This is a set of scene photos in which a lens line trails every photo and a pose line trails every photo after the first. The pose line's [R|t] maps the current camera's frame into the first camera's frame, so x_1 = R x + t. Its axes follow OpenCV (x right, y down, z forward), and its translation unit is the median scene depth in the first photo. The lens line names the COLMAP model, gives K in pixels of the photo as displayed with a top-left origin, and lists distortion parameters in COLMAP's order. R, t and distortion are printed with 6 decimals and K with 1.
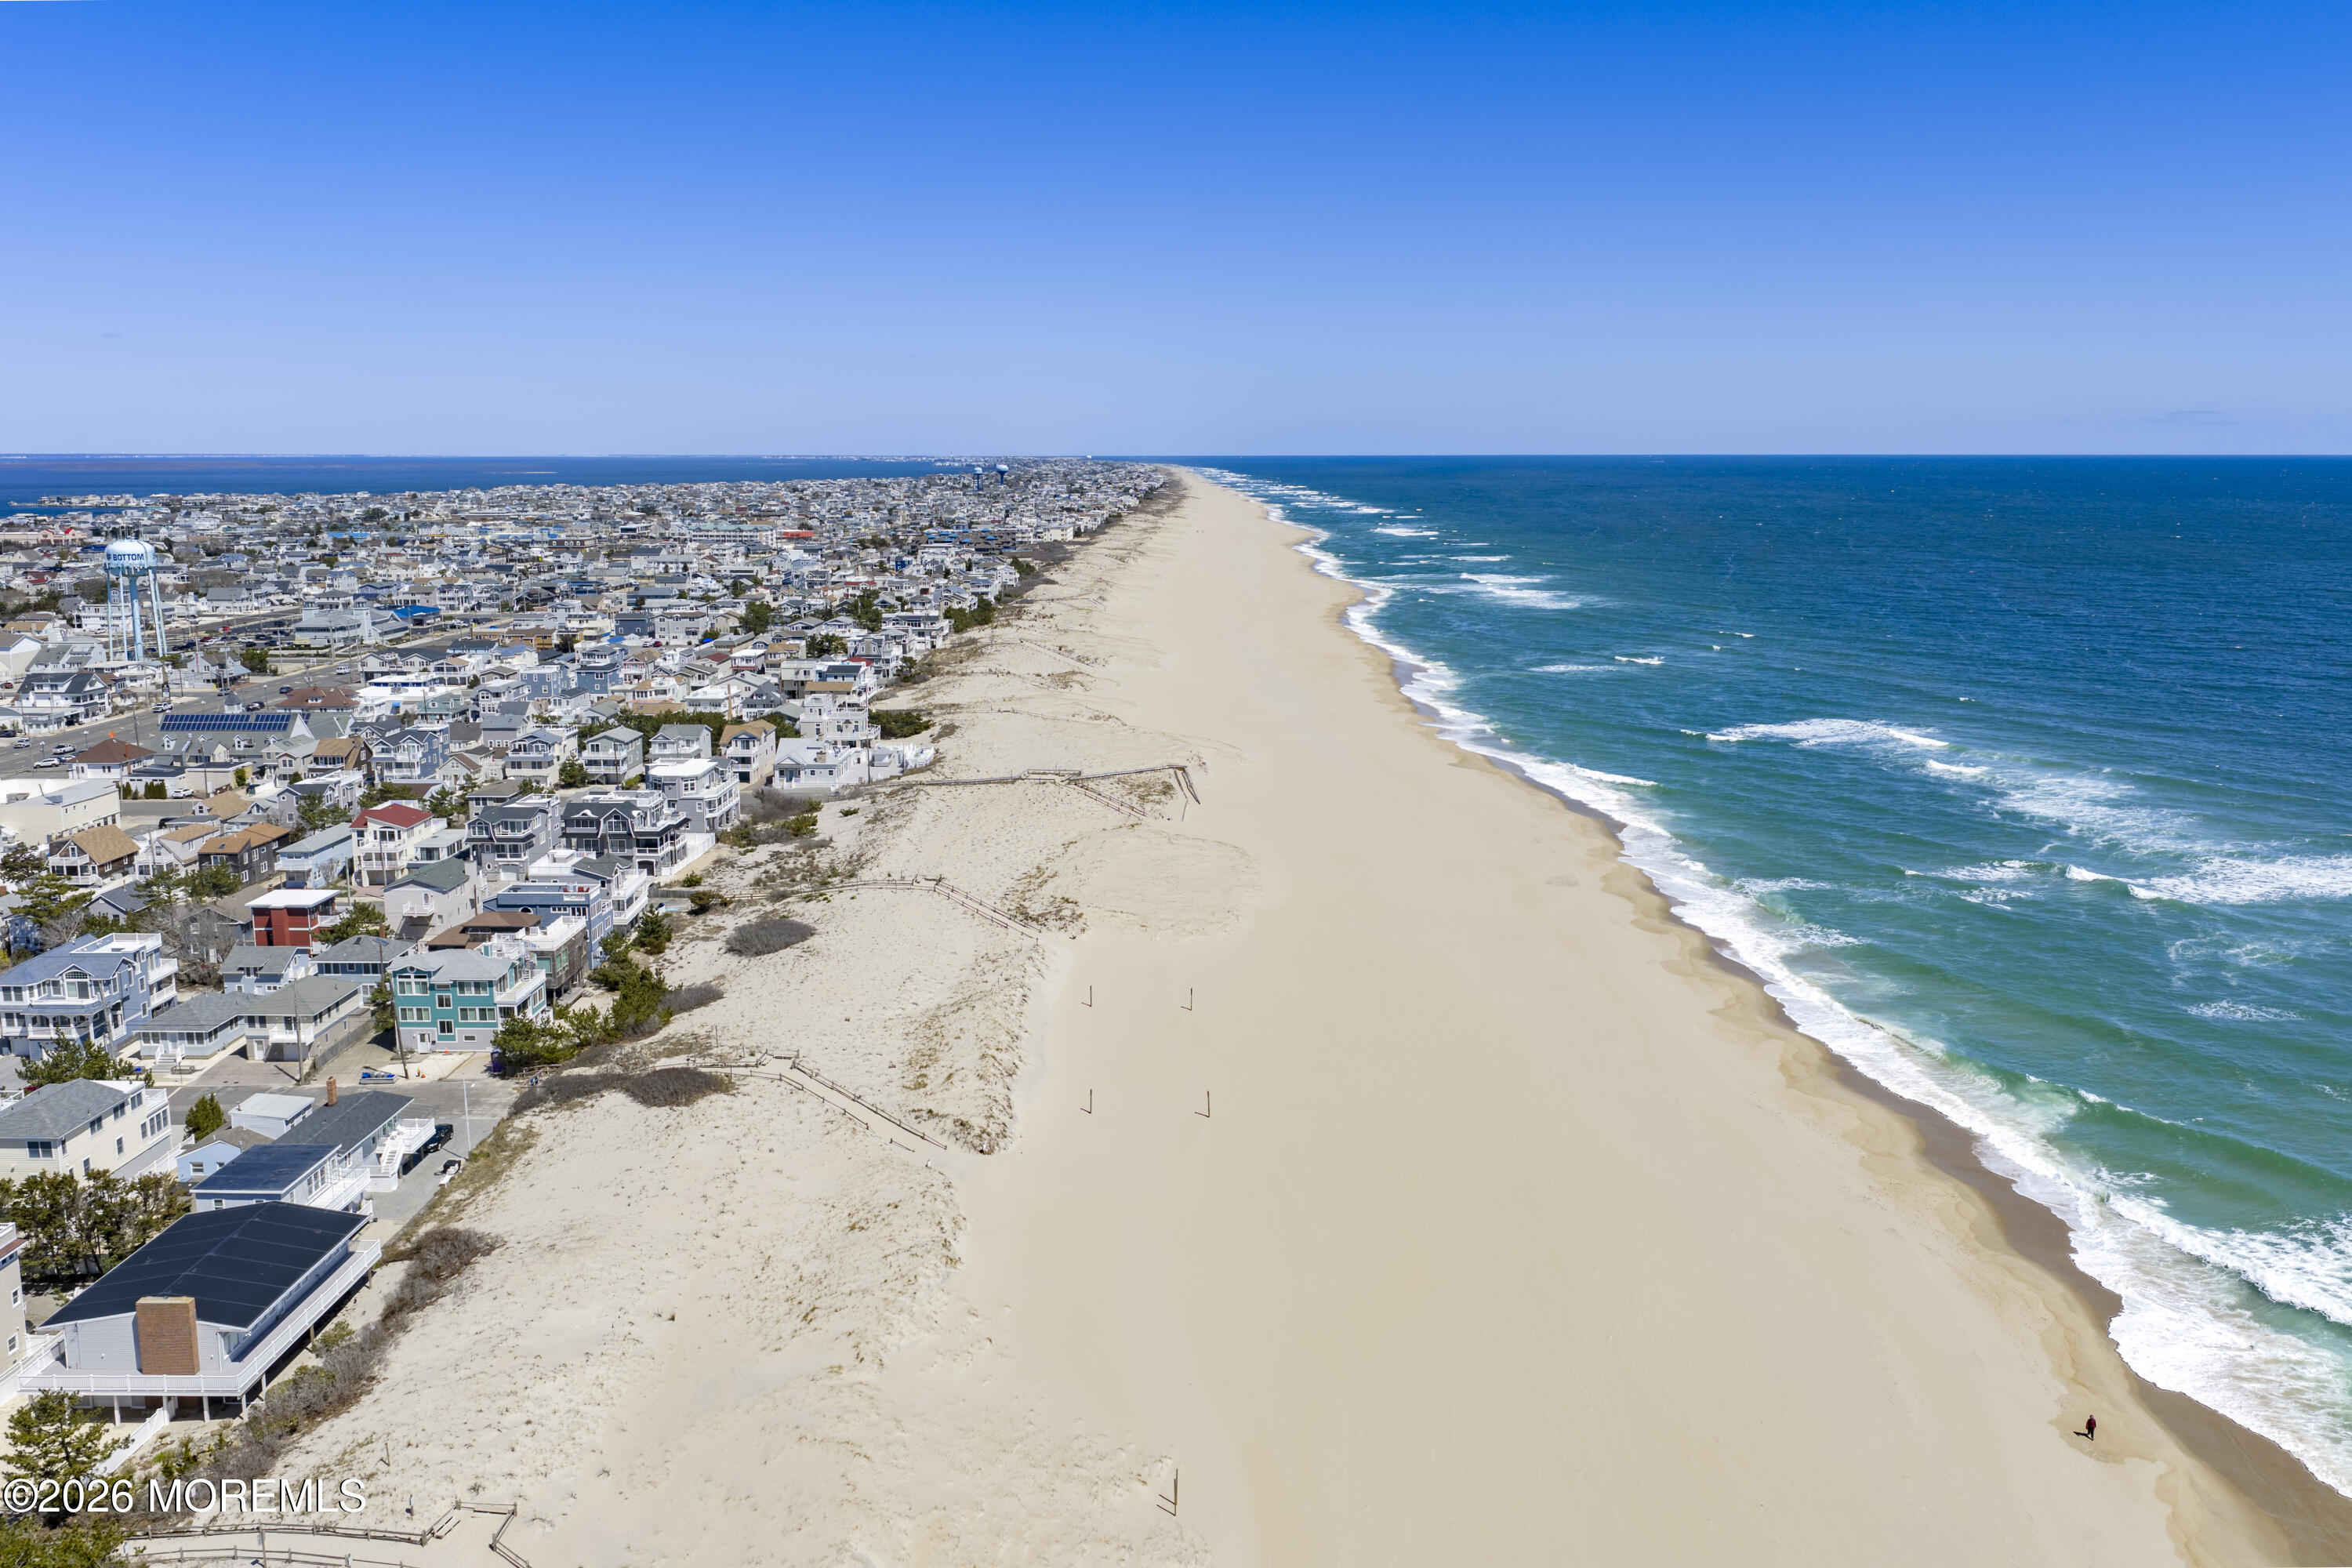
lens RADIAL K [[1954.8, 0, 1176.0], [0, 1954.8, 784.0], [0, 0, 1]] dist [0.015325, -0.024095]
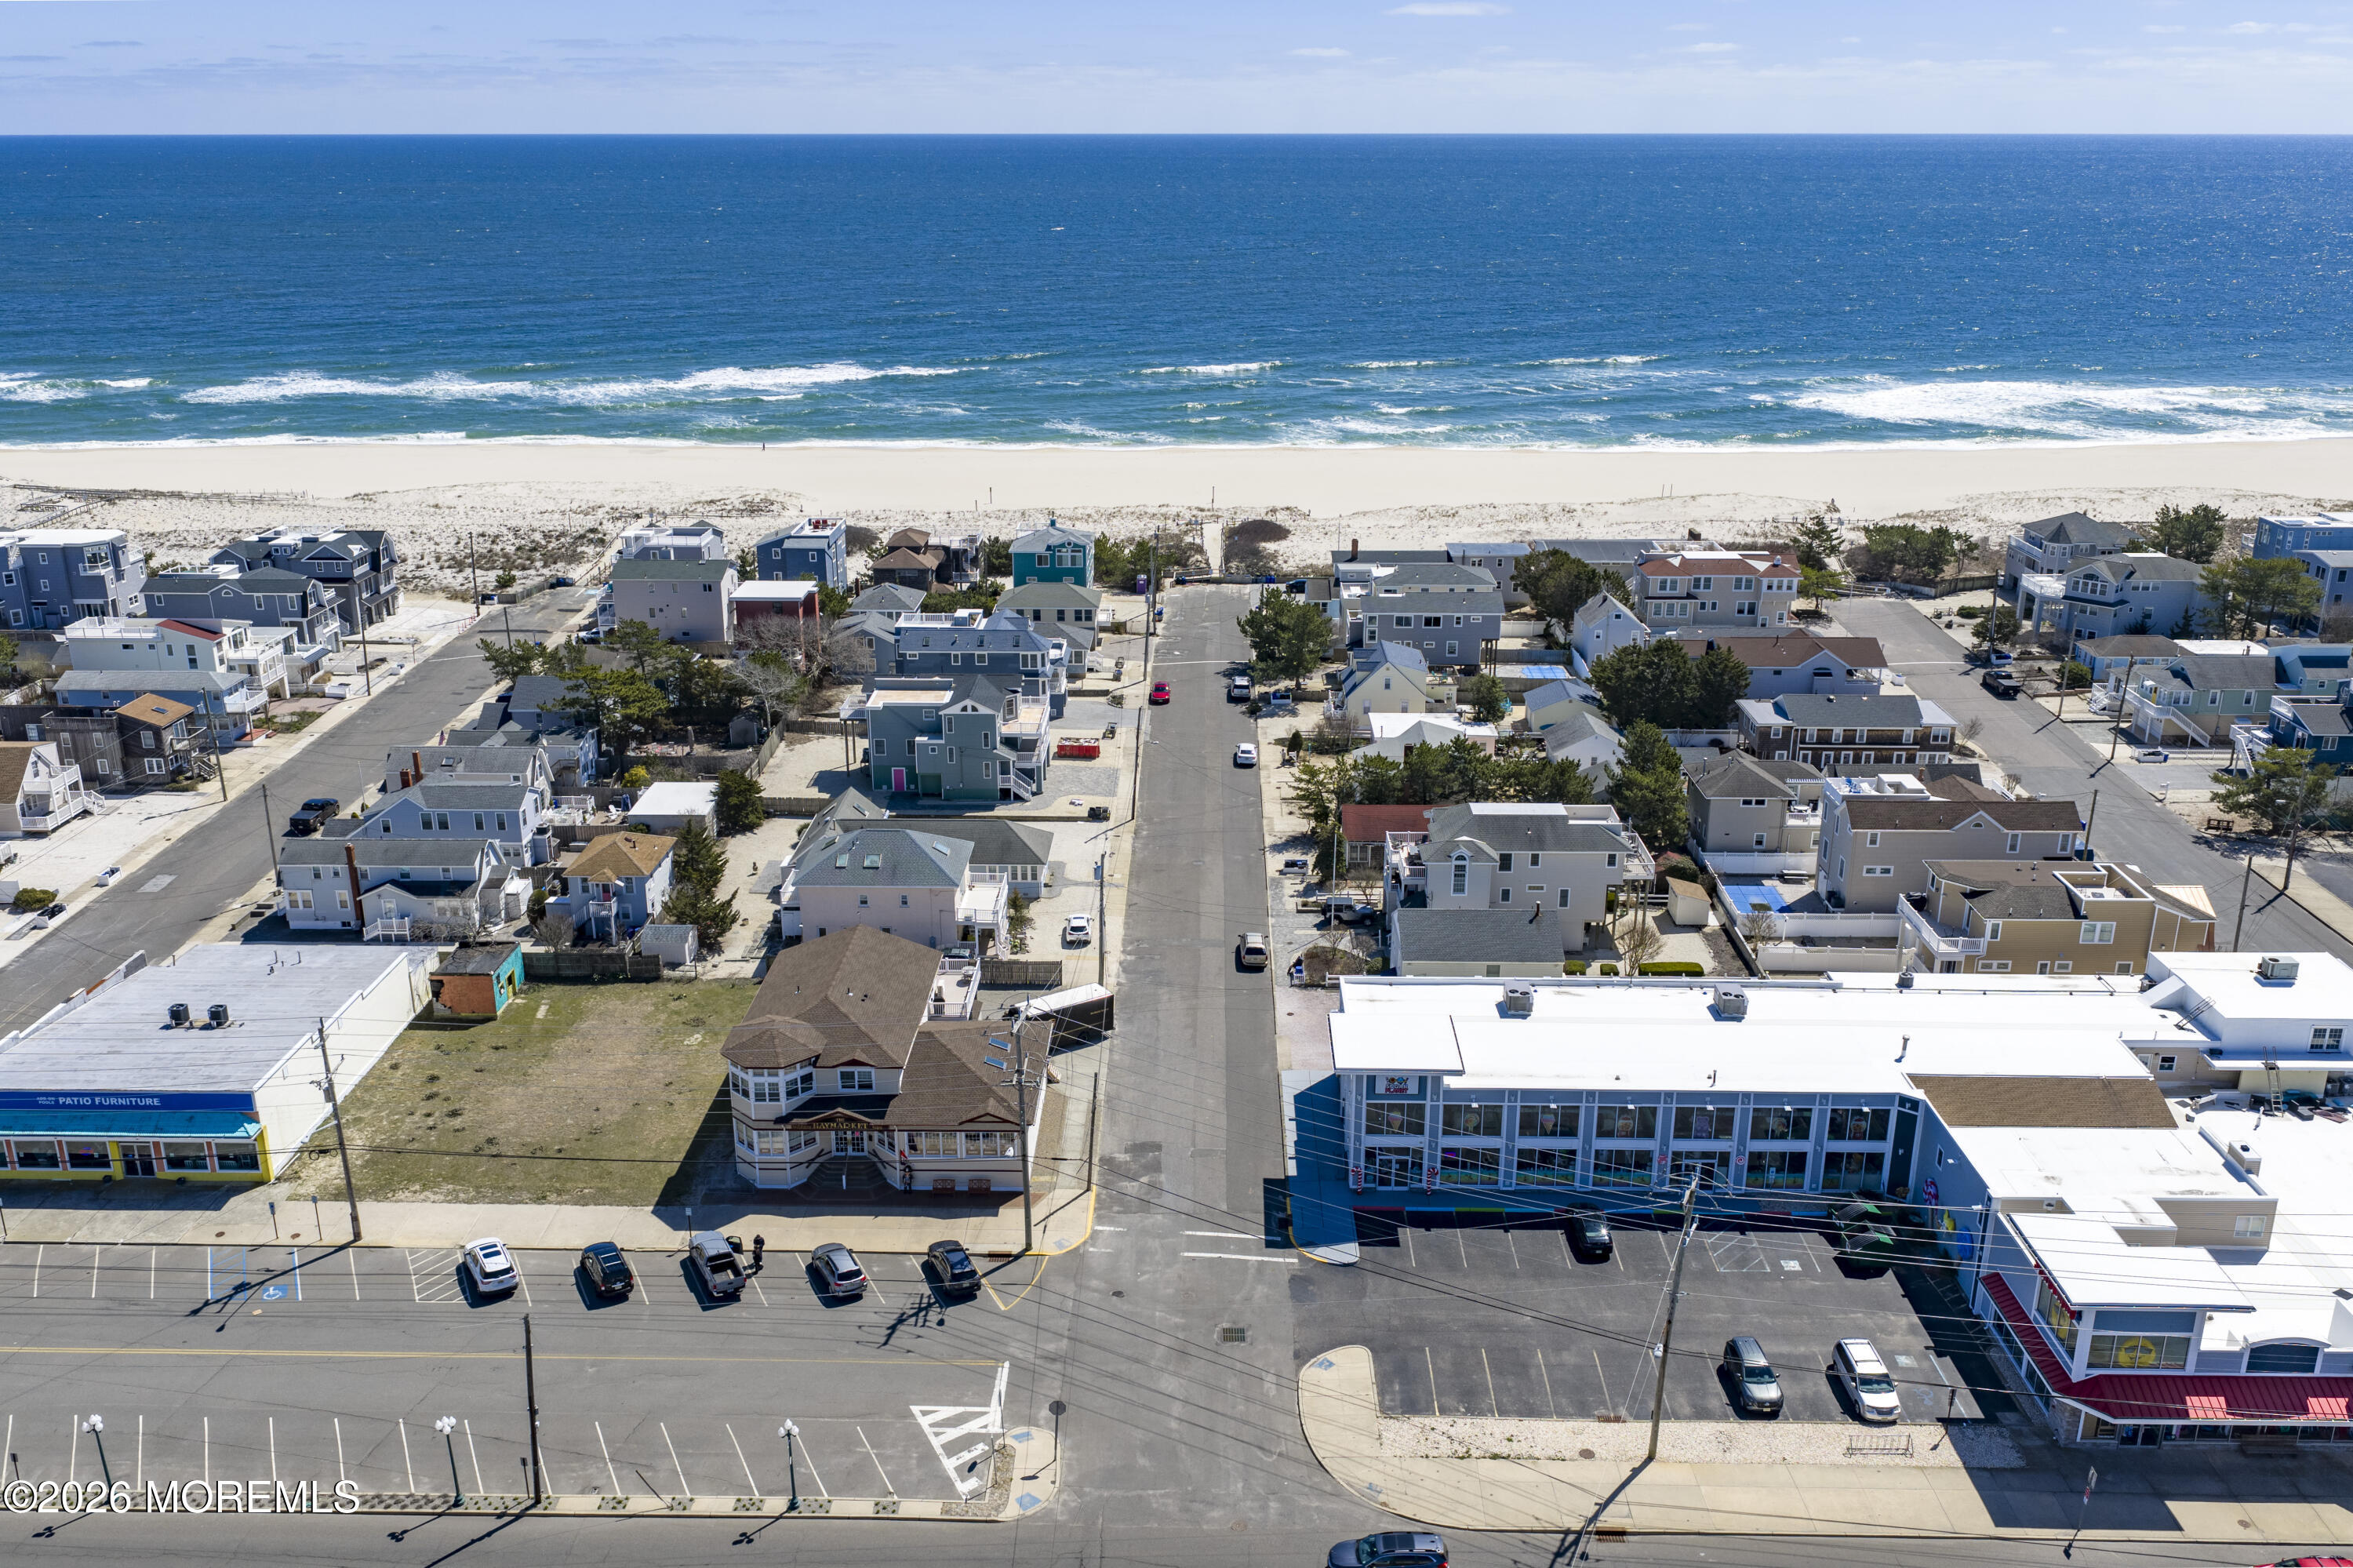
lens RADIAL K [[1955.7, 0, 1176.5], [0, 1955.7, 784.0], [0, 0, 1]] dist [0.015325, -0.024095]
pose [[0.008102, -0.317651, 0.948173, -0.666768], [0.170190, 0.934808, 0.311719, -0.053847], [-0.985378, 0.158844, 0.061635, 0.388715]]
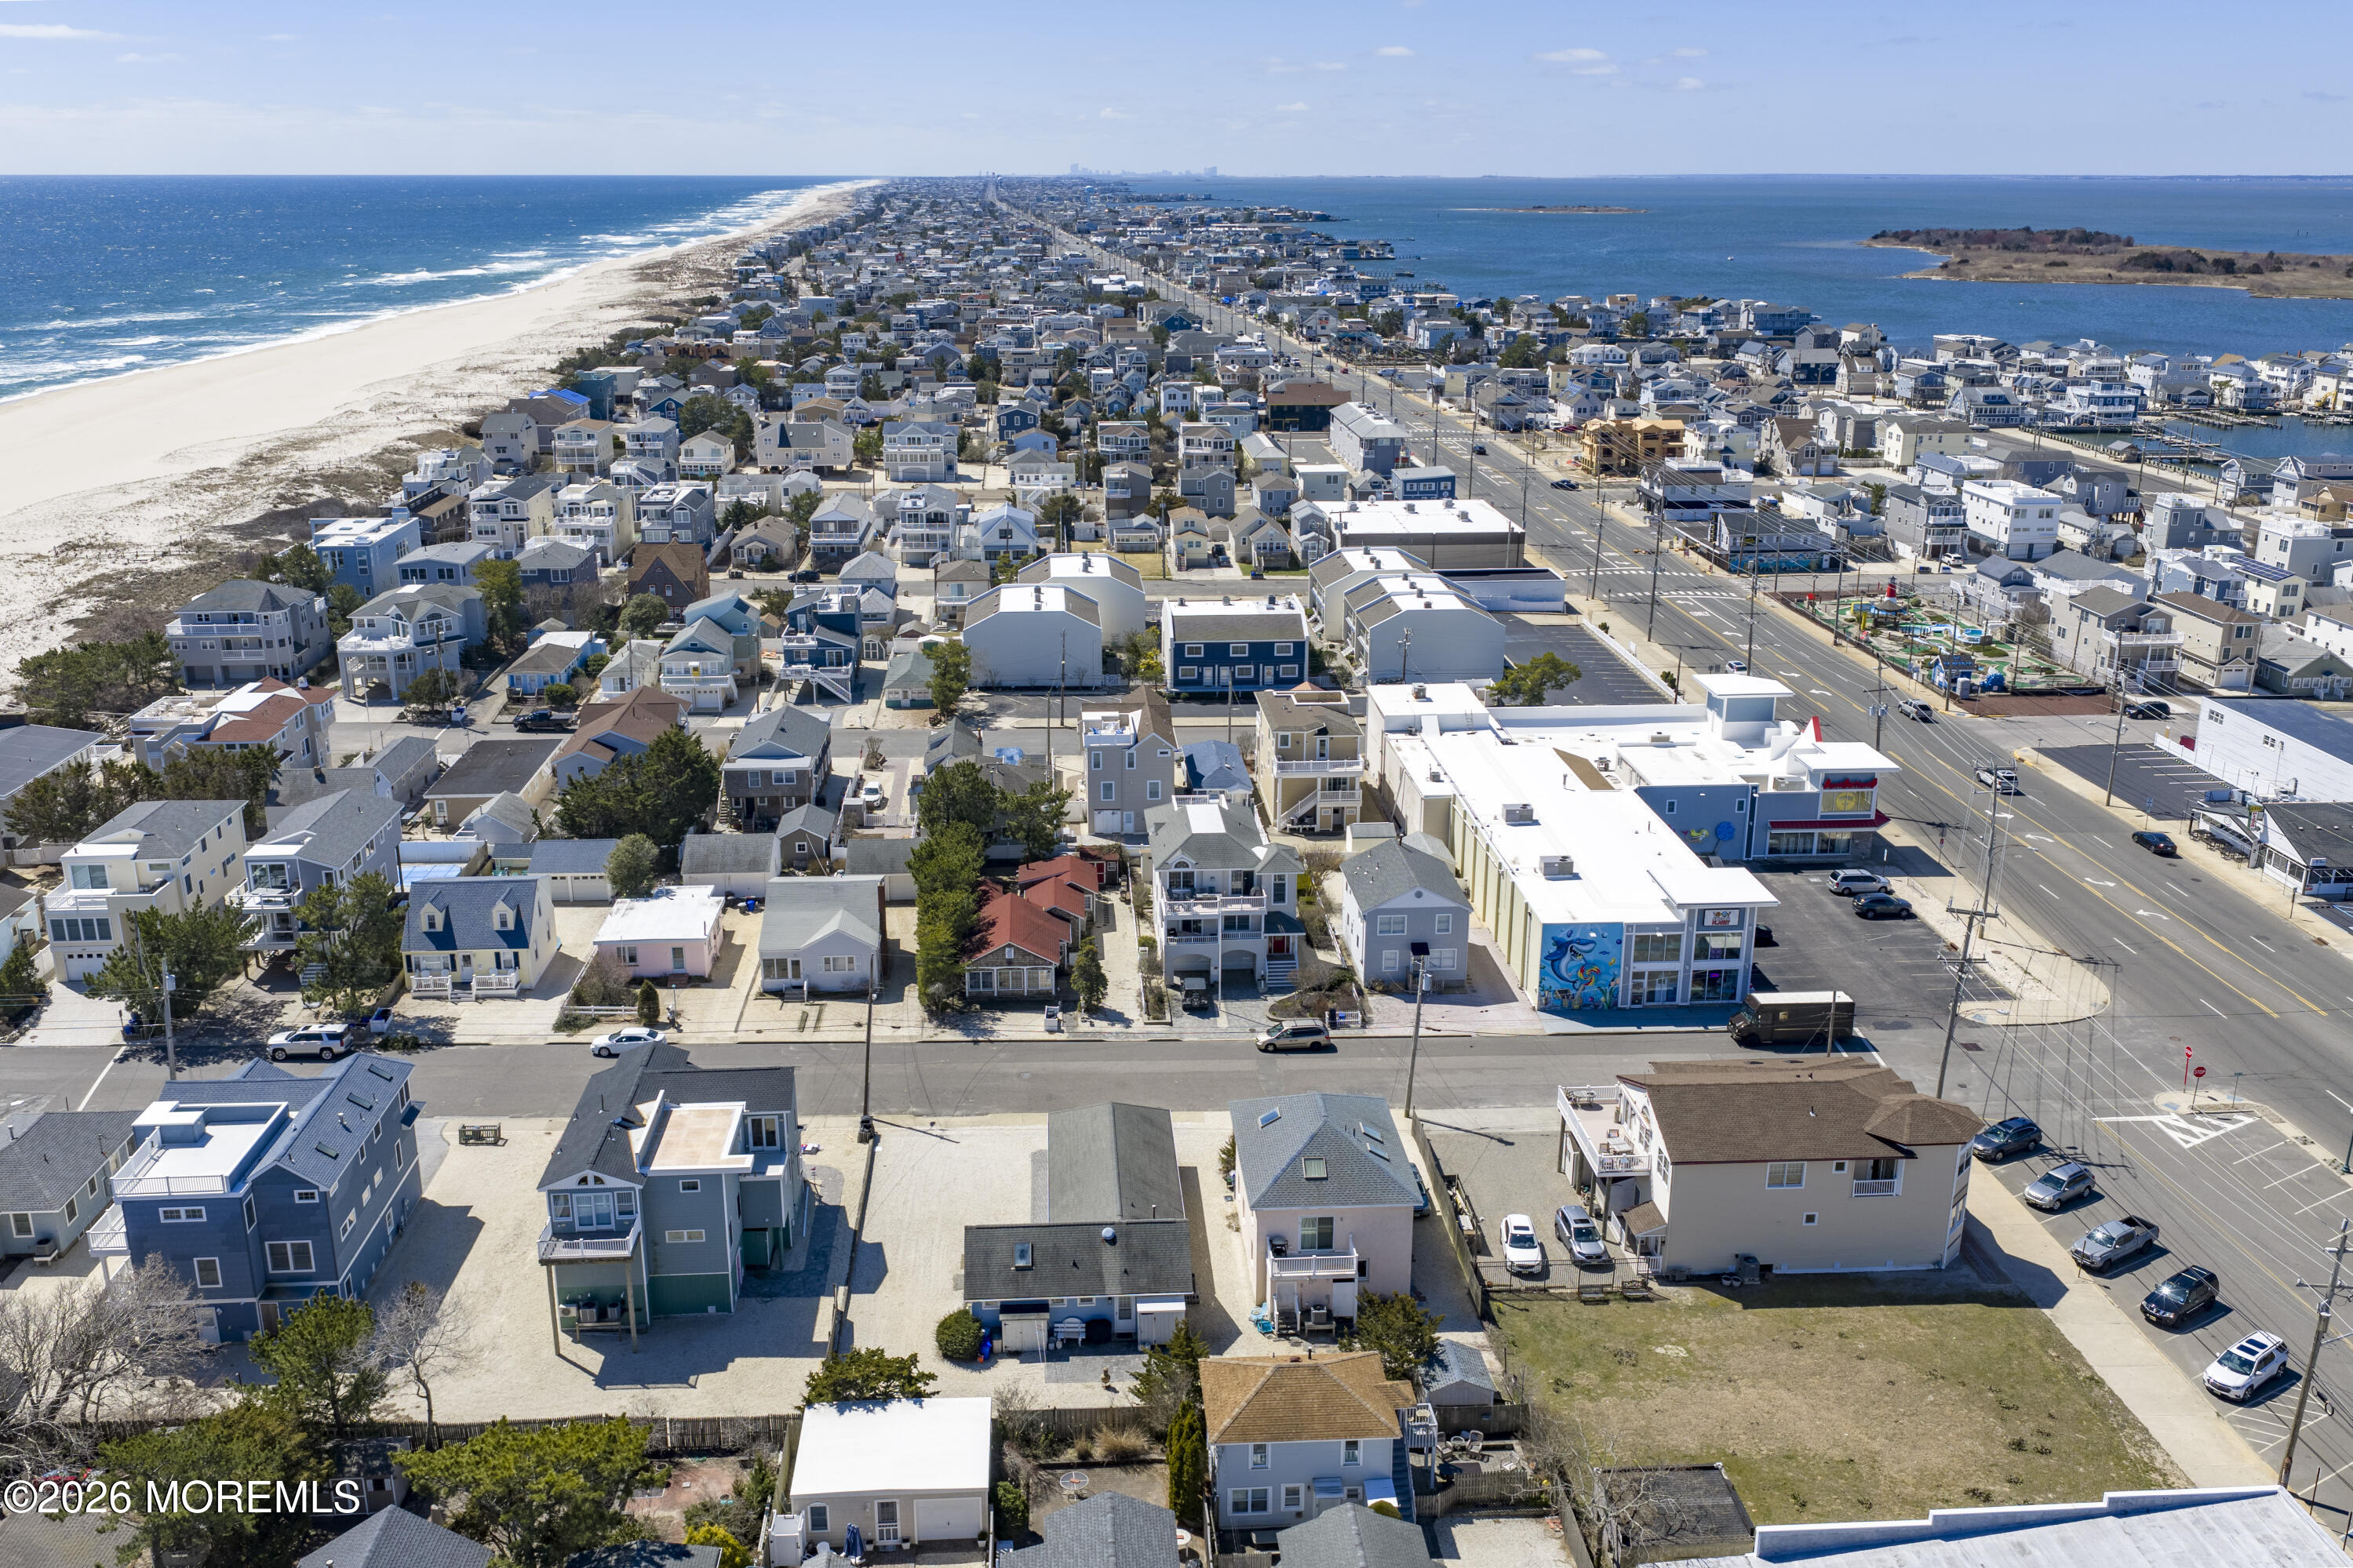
lens RADIAL K [[1987.0, 0, 1176.5], [0, 1987.0, 784.0], [0, 0, 1]] dist [0.035481, -0.078667]
pose [[-0.996969, 0.022079, -0.074596, -0.340024], [-0.014070, 0.891892, 0.452030, -0.096338], [0.076512, 0.451709, -0.888878, 0.643823]]
